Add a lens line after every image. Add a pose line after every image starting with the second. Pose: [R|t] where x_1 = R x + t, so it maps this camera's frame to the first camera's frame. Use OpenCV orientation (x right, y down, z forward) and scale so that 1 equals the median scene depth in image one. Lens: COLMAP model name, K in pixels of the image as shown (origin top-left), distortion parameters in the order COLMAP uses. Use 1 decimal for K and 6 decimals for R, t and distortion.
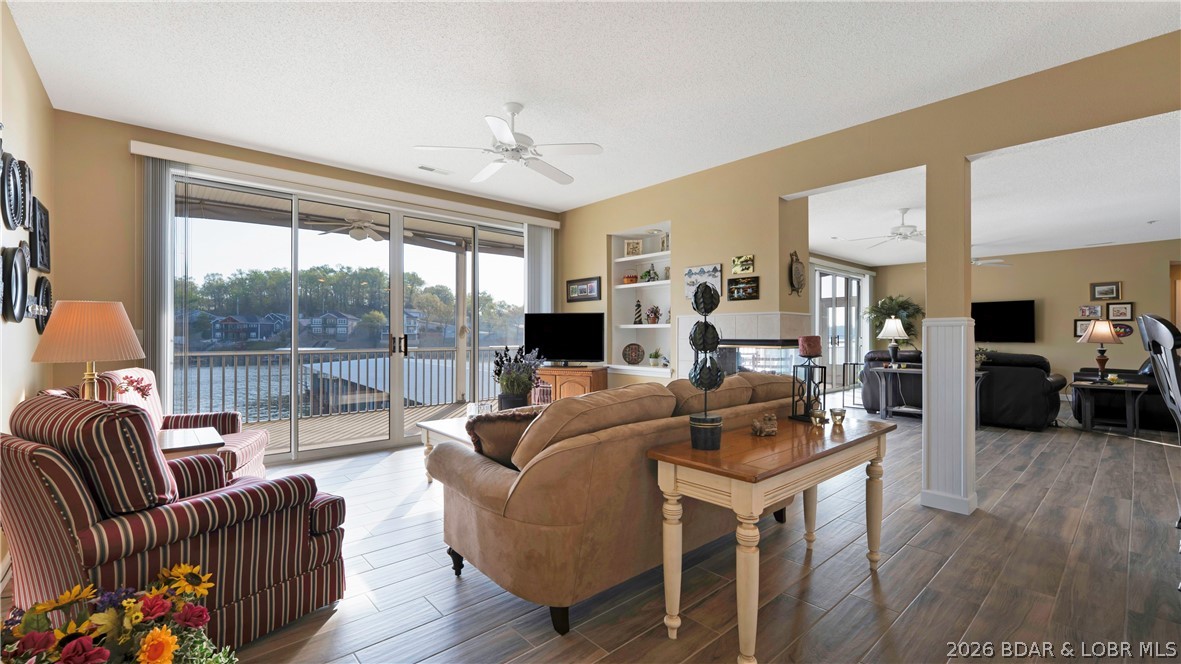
lens RADIAL K [[497.3, 0, 574.8], [0, 497.3, 333.9], [0, 0, 1]] dist [-0.003619, -0.000207]
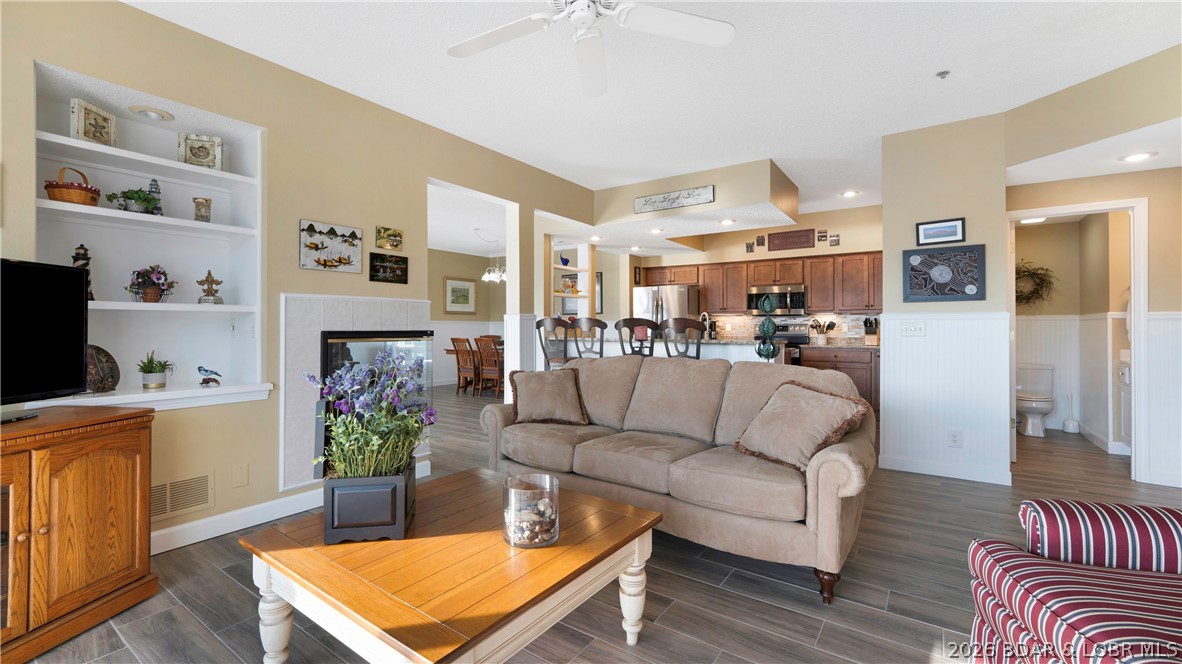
lens RADIAL K [[497.7, 0, 591.2], [0, 497.7, 326.7], [0, 0, 1]] dist [-0.003619, -0.000207]
pose [[-0.239220, 0.001688, 0.970964, -0.525473], [-0.005448, 0.999980, -0.003081, 0.004751], [-0.970950, -0.006027, -0.239206, 0.868759]]
